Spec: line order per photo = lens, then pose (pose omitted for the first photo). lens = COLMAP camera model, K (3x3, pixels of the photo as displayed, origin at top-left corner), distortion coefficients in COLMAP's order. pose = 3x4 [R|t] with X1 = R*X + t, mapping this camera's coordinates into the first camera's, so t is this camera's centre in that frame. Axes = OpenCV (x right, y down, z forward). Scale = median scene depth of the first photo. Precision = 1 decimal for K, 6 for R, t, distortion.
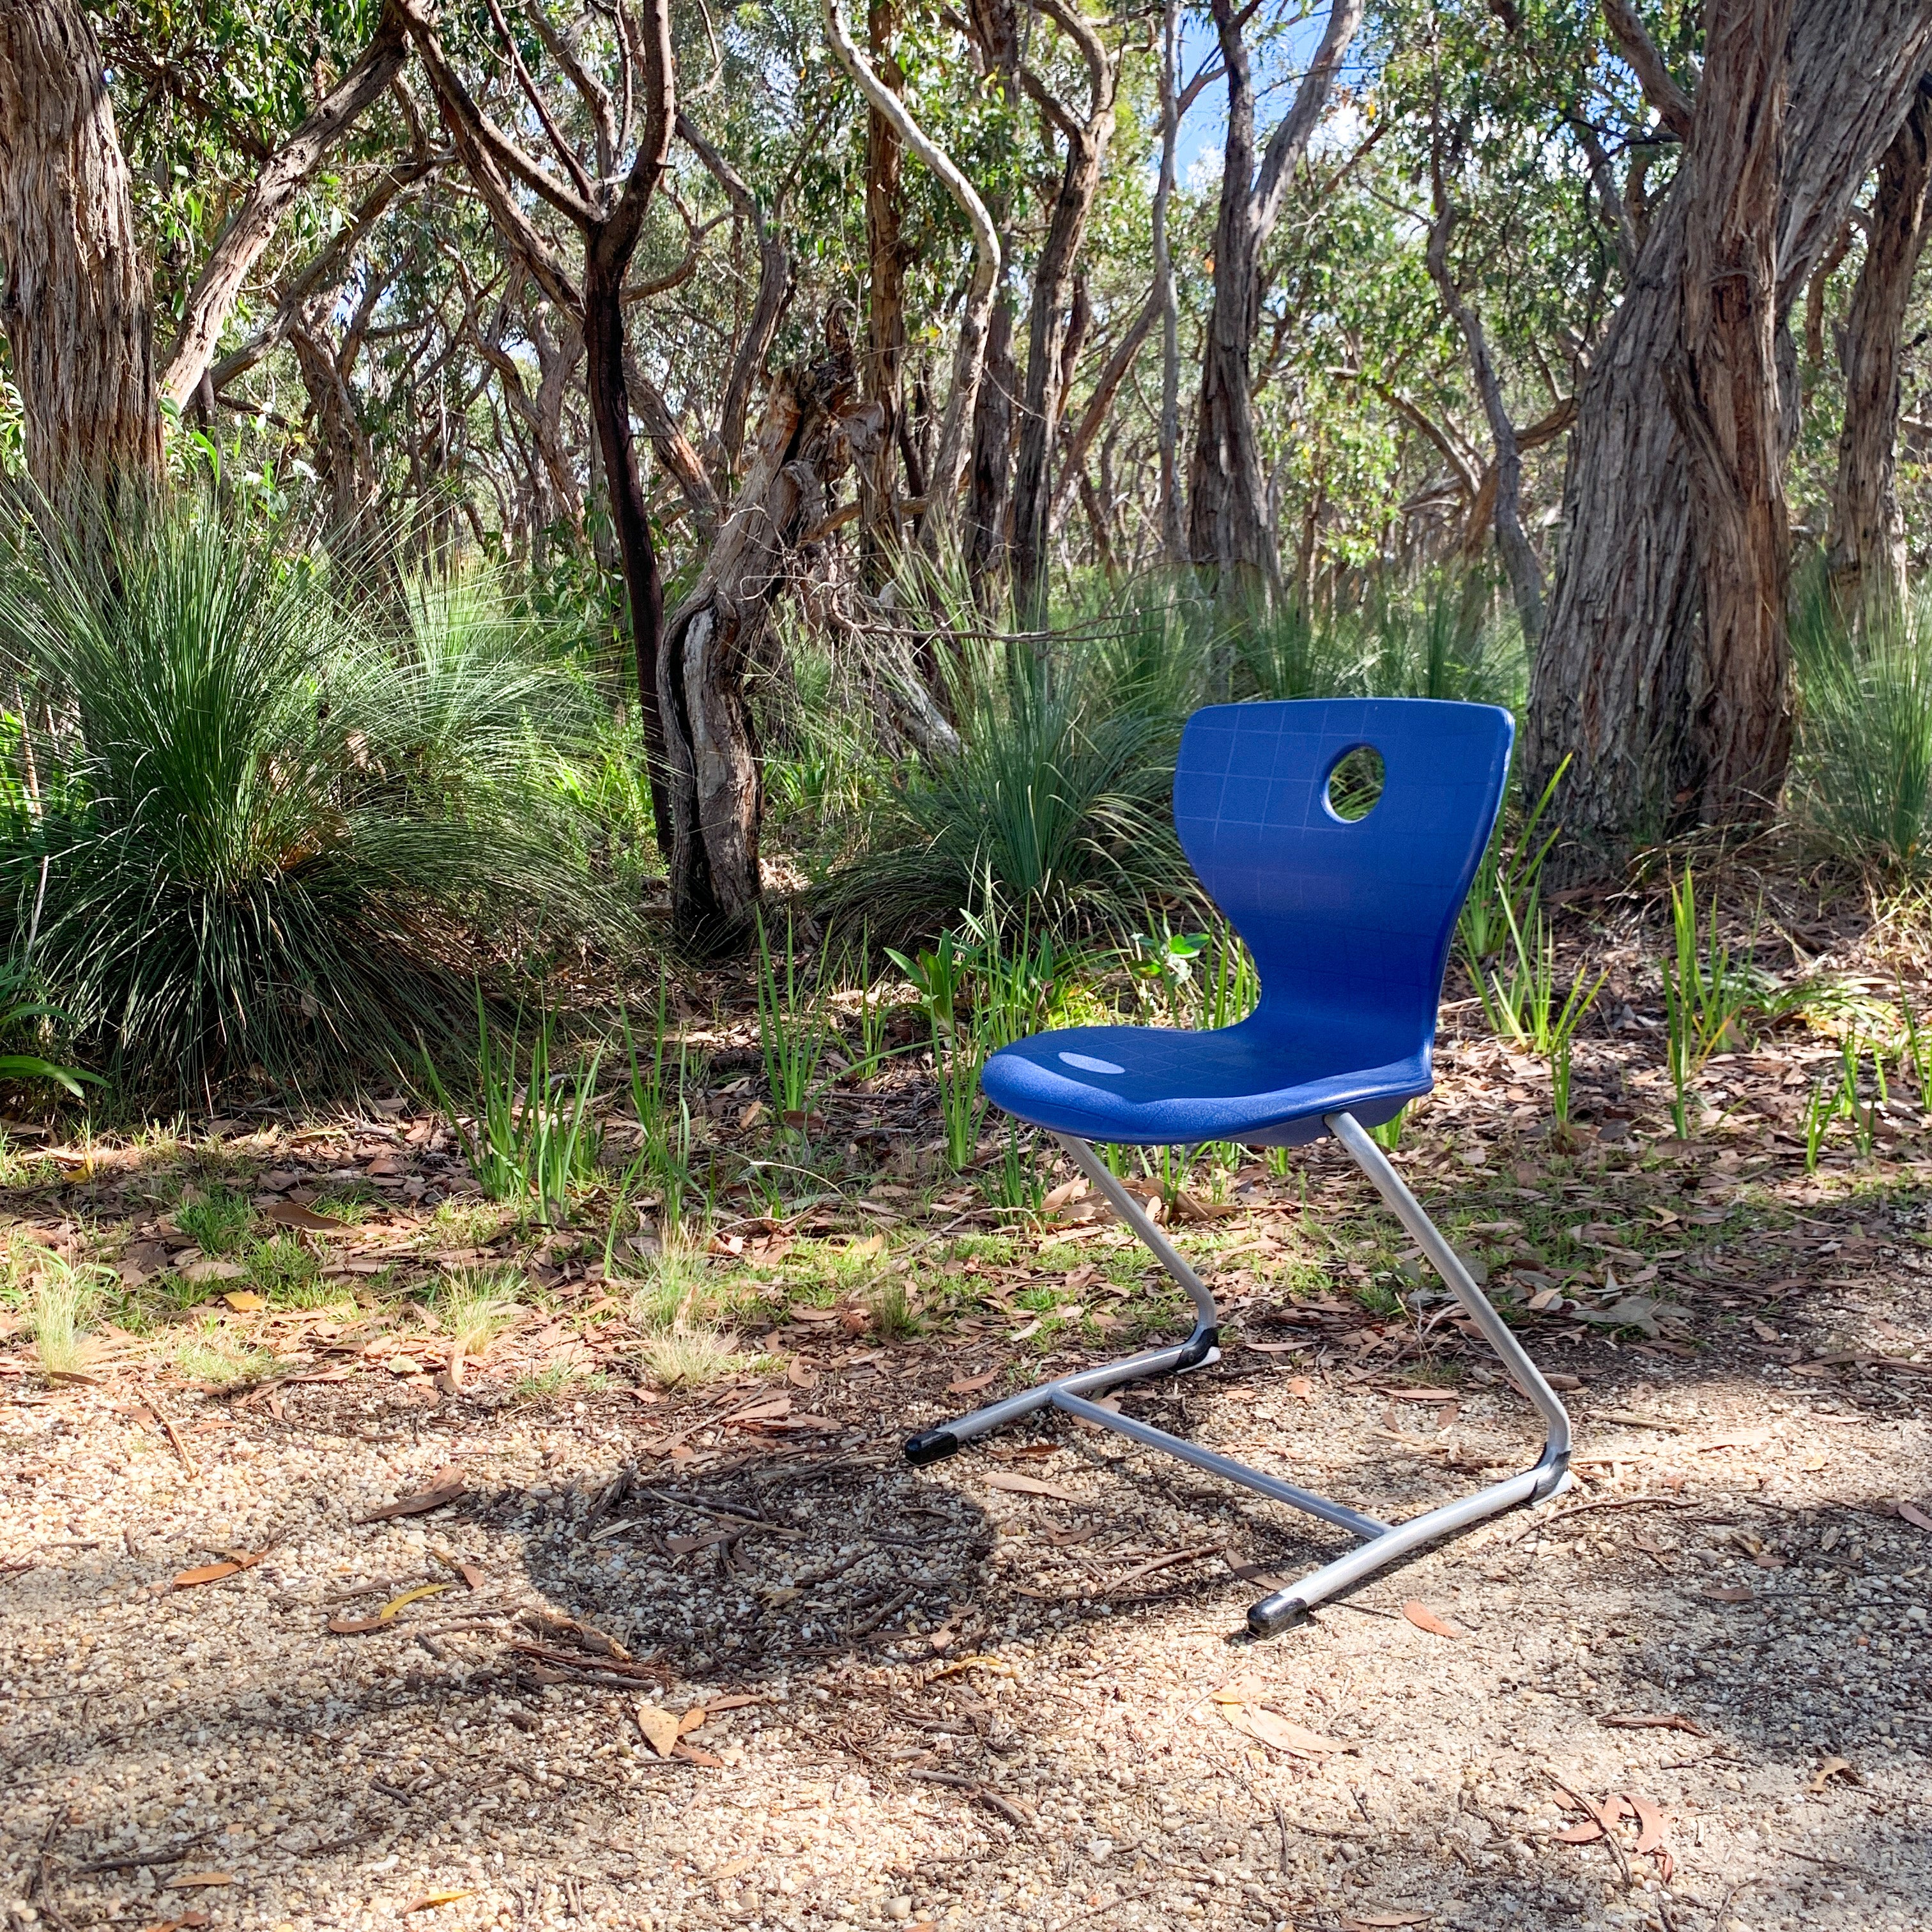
lens RADIAL K [[1973.8, 0, 966.0], [0, 1973.8, 966.0], [0, 0, 1]] dist [0.007836, 0.003796]
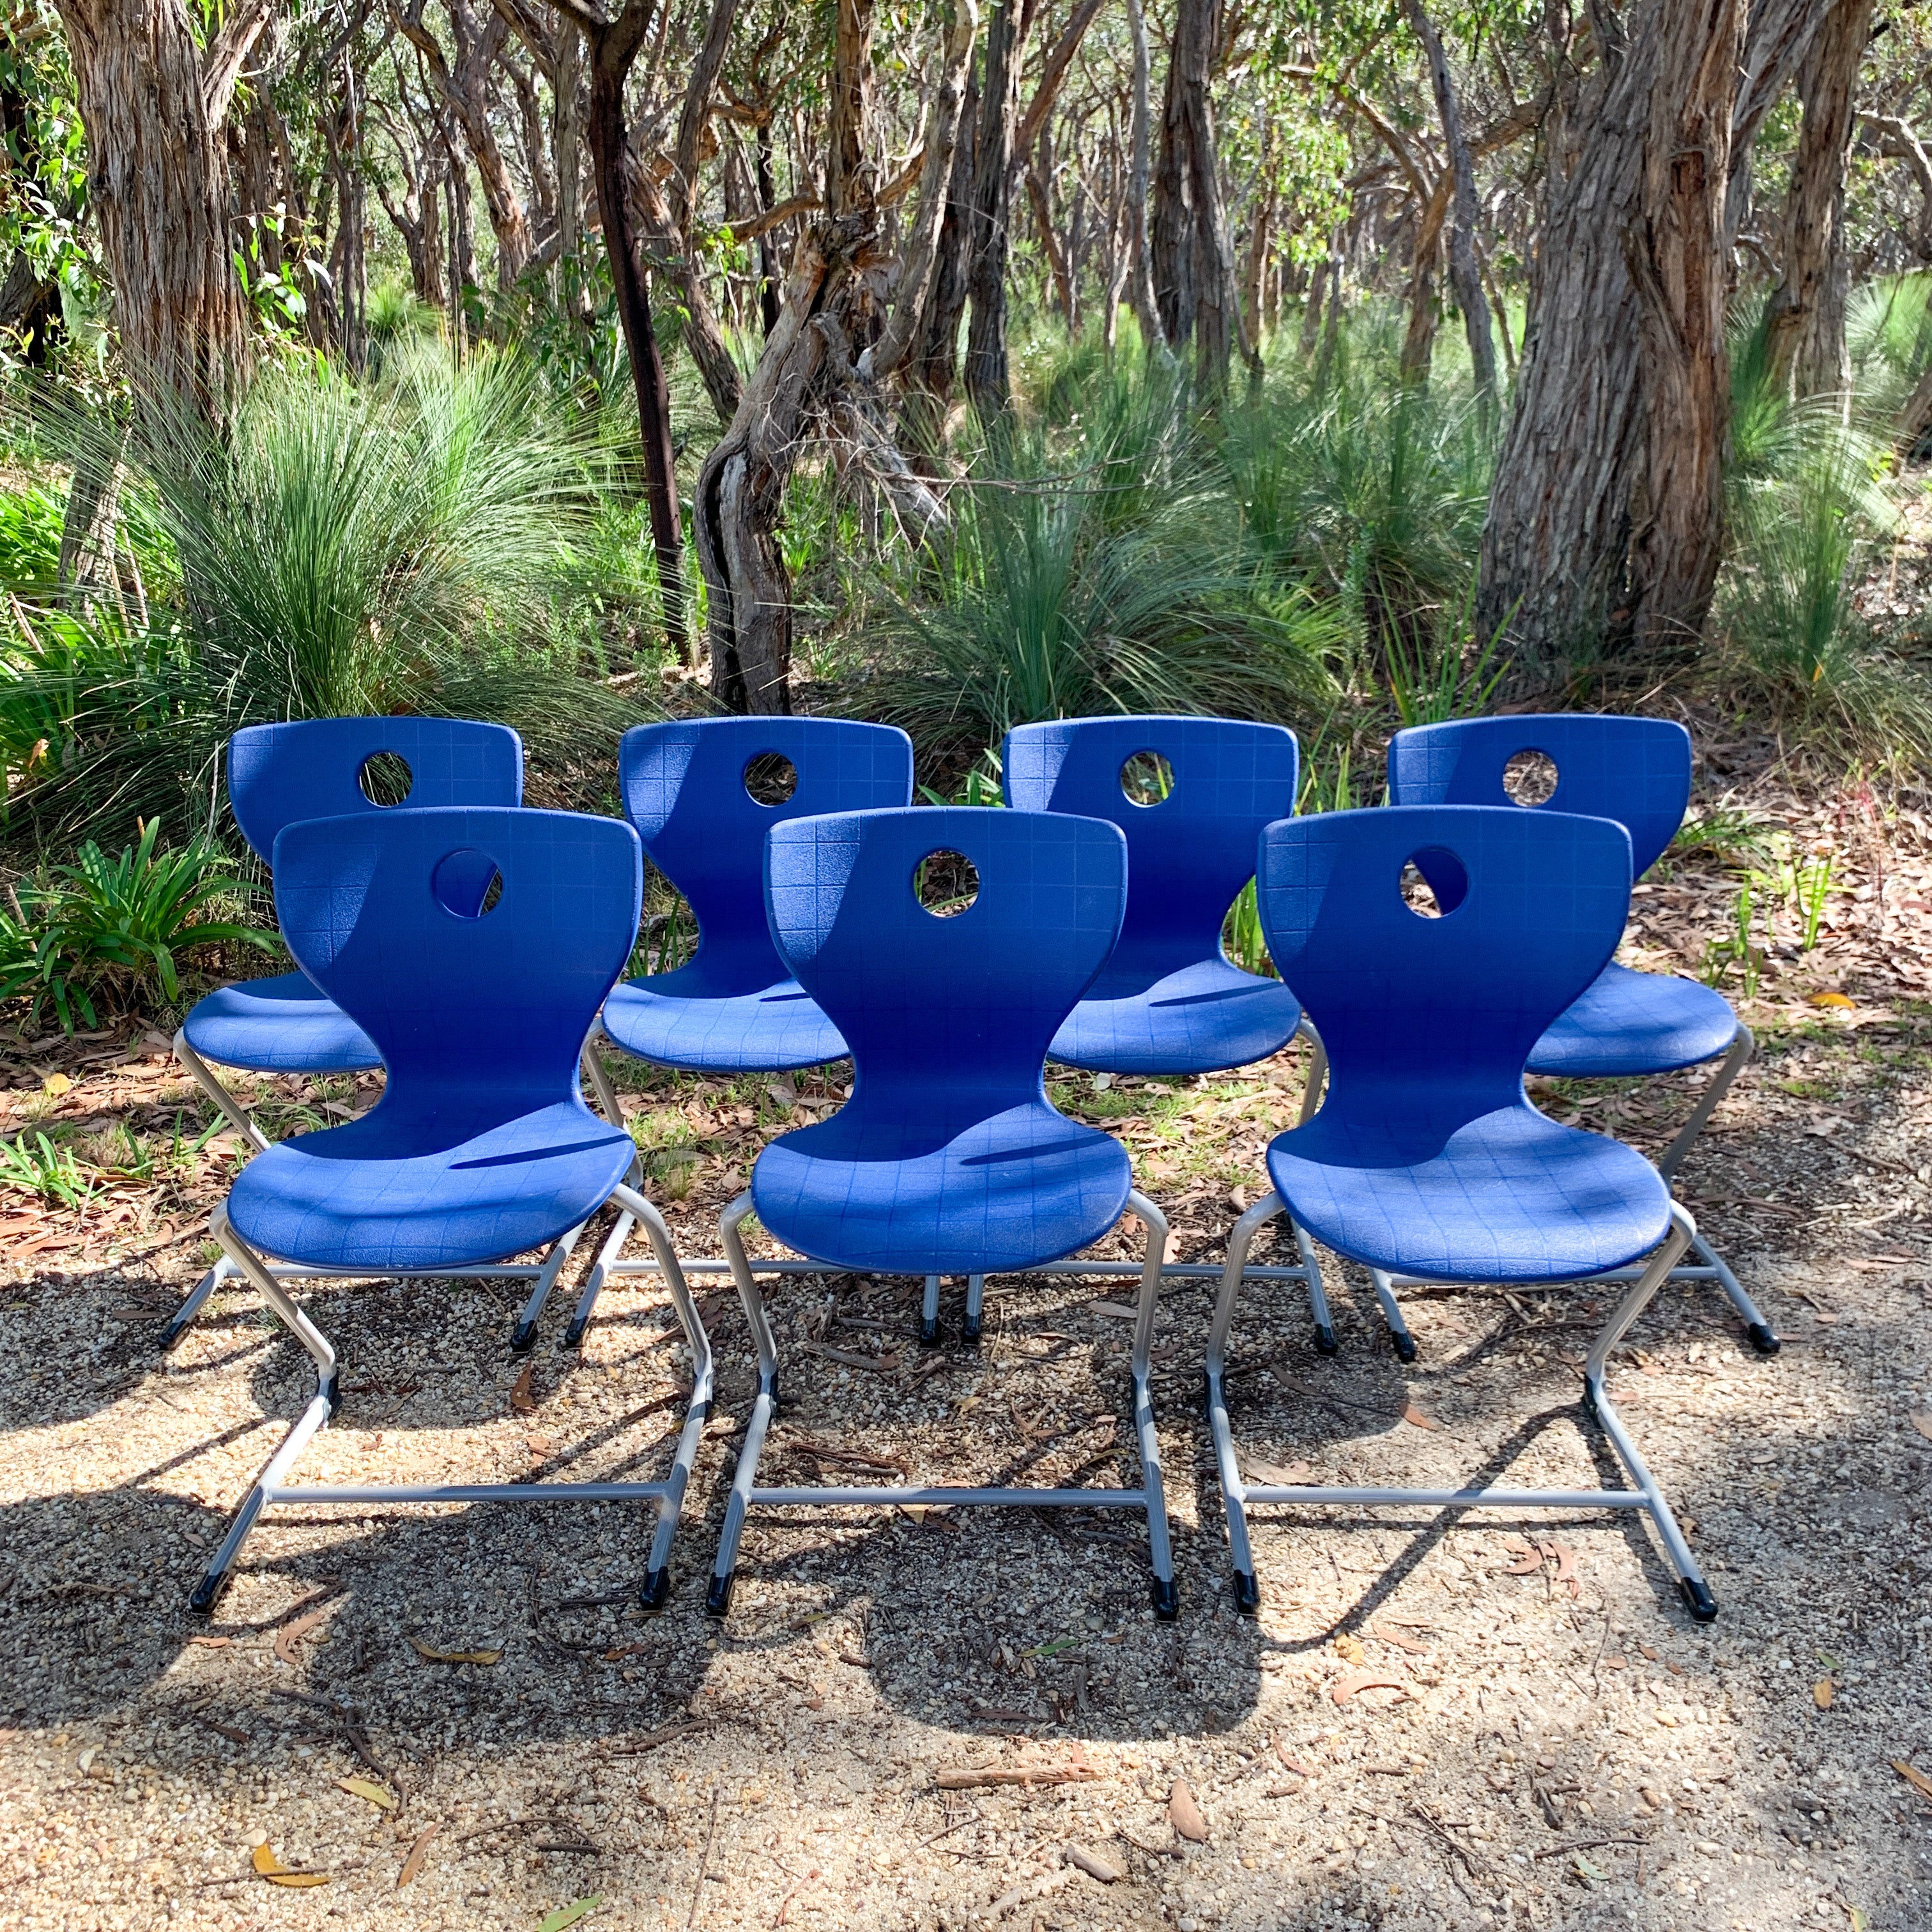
lens RADIAL K [[1992.4, 0, 966.8], [0, 1992.4, 943.0], [0, 0, 1]] dist [0.099092, -0.171949]
pose [[0.999160, -0.006919, 0.040392, -0.050241], [0.000659, 0.988232, 0.152961, -0.078320], [-0.040975, -0.152806, 0.987406, -0.128328]]
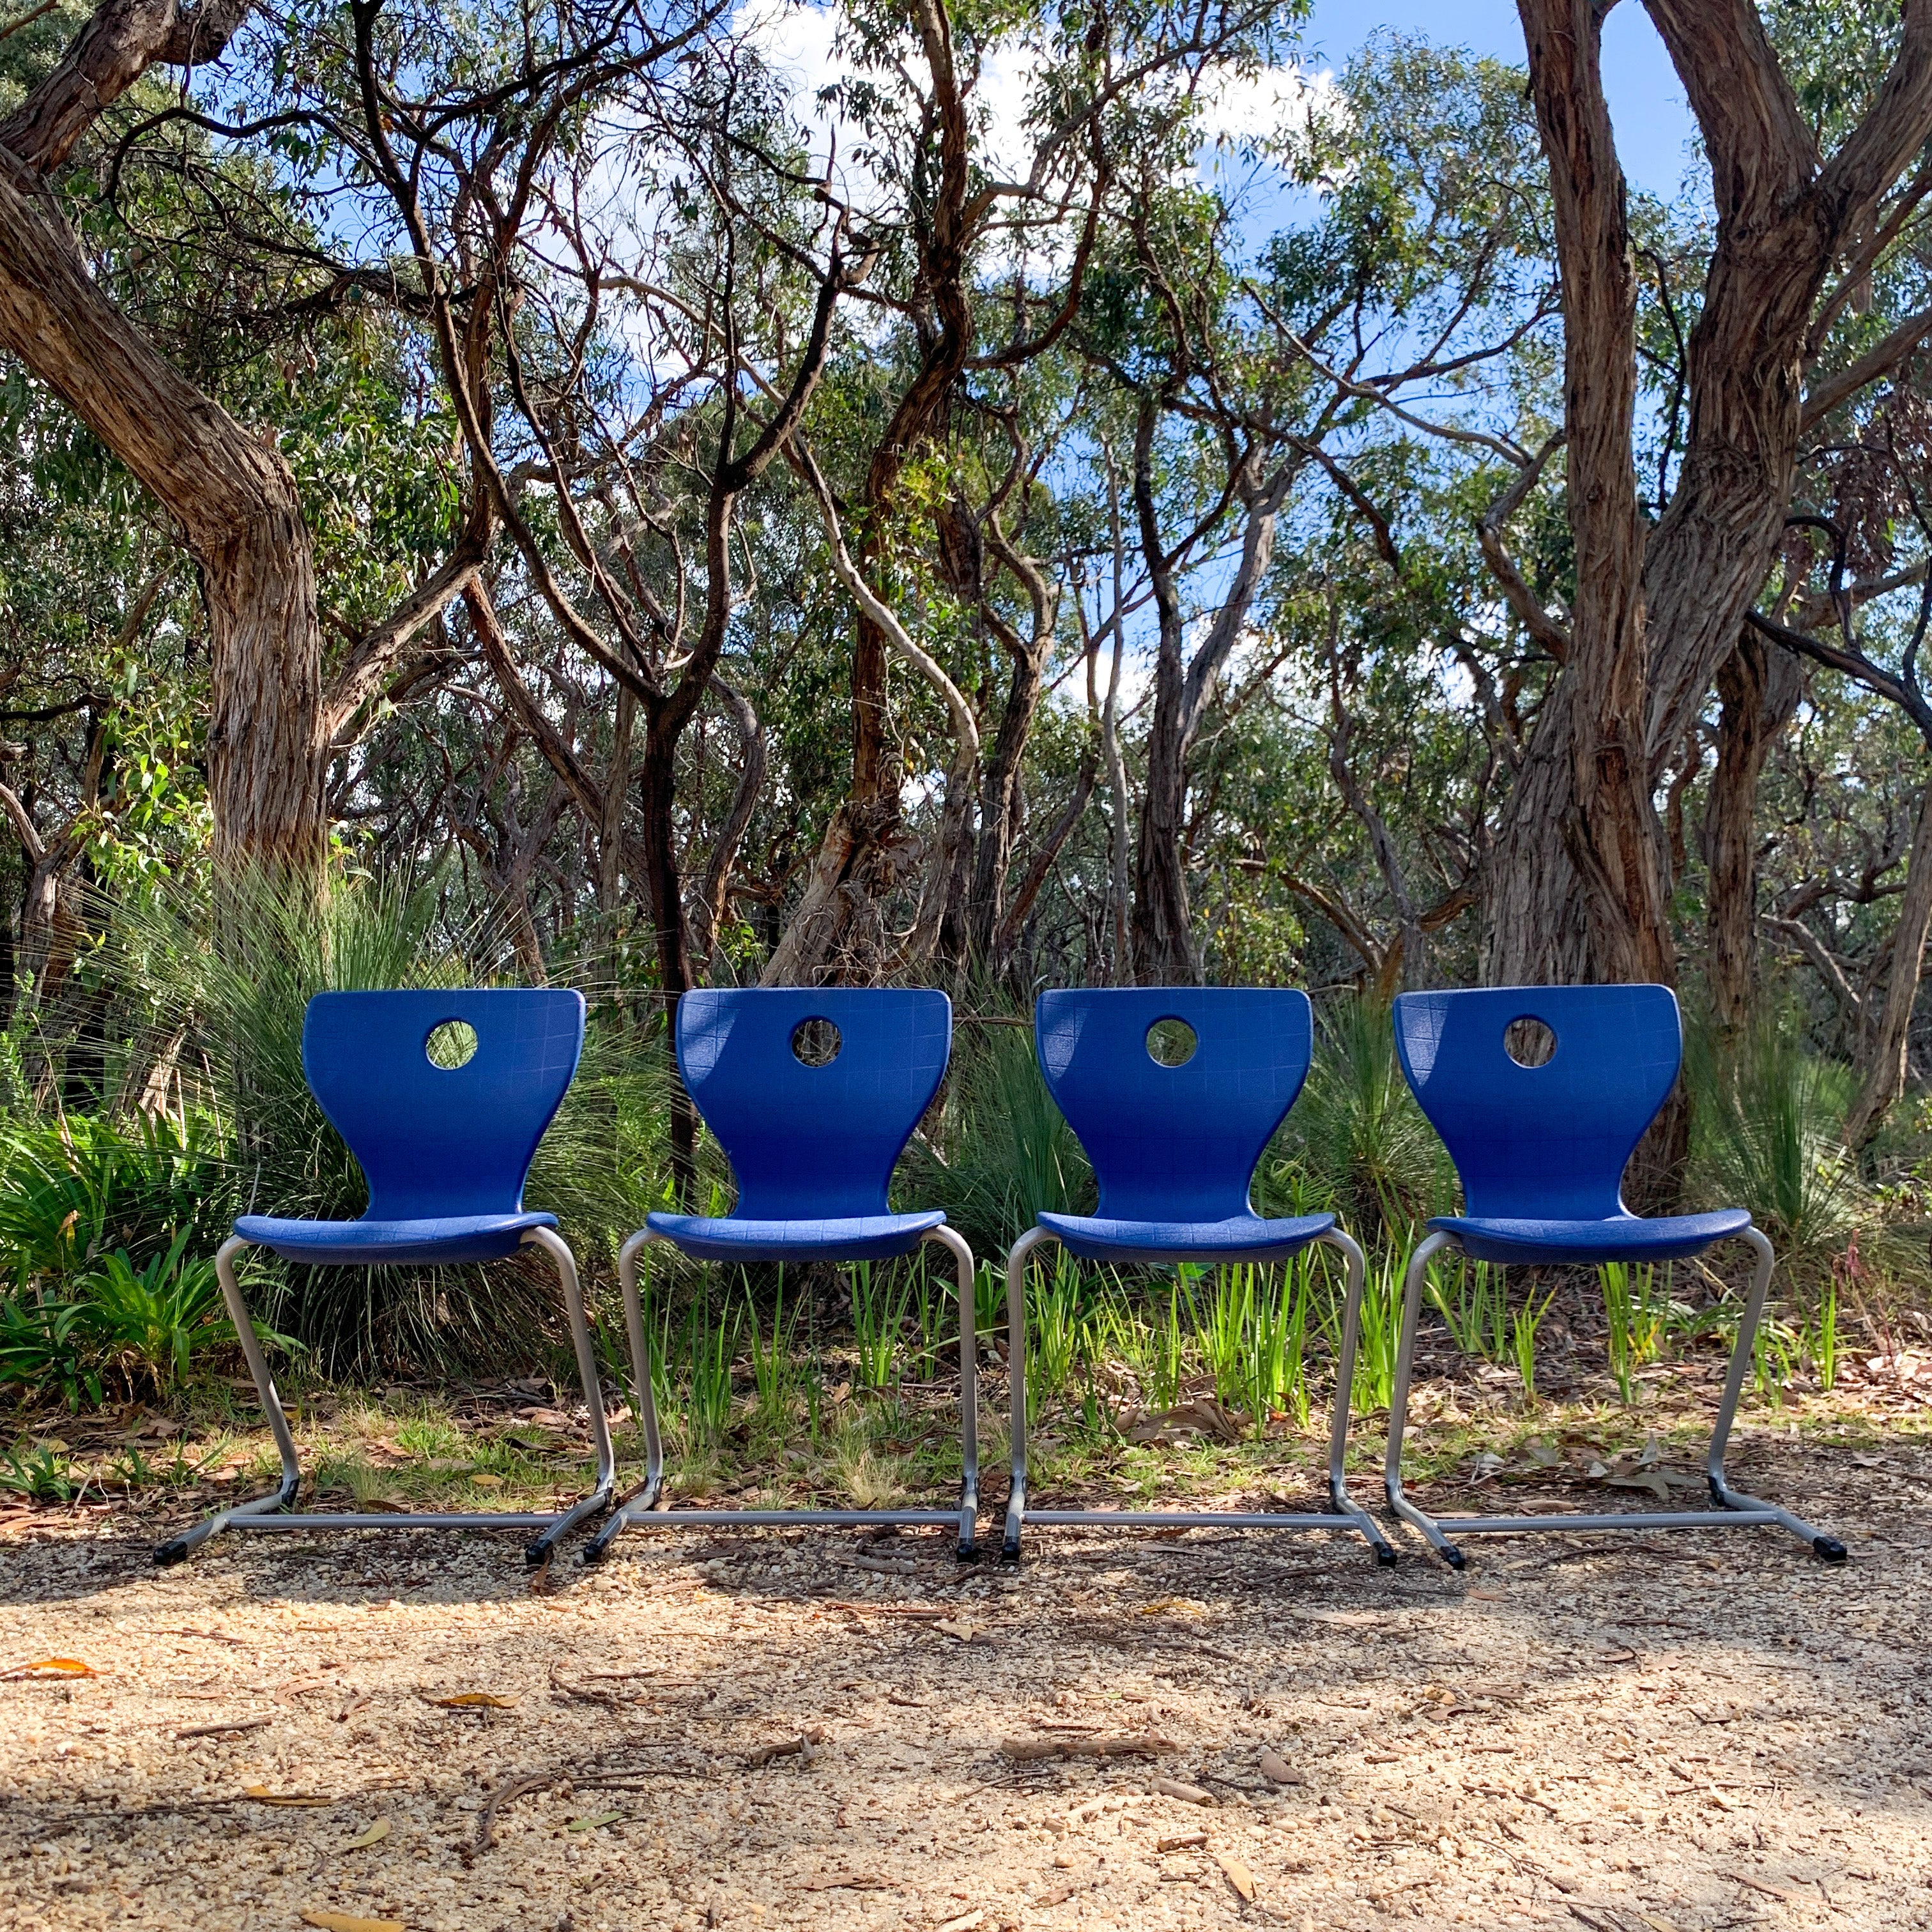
lens RADIAL K [[1965.3, 0, 967.5], [0, 1965.3, 978.8], [0, 0, 1]] dist [0.159185, -0.301275]
pose [[0.998642, 0.016649, 0.049371, -0.066592], [-0.004423, 0.971241, -0.238059, 0.079998], [-0.051915, 0.237518, 0.969995, -0.139347]]
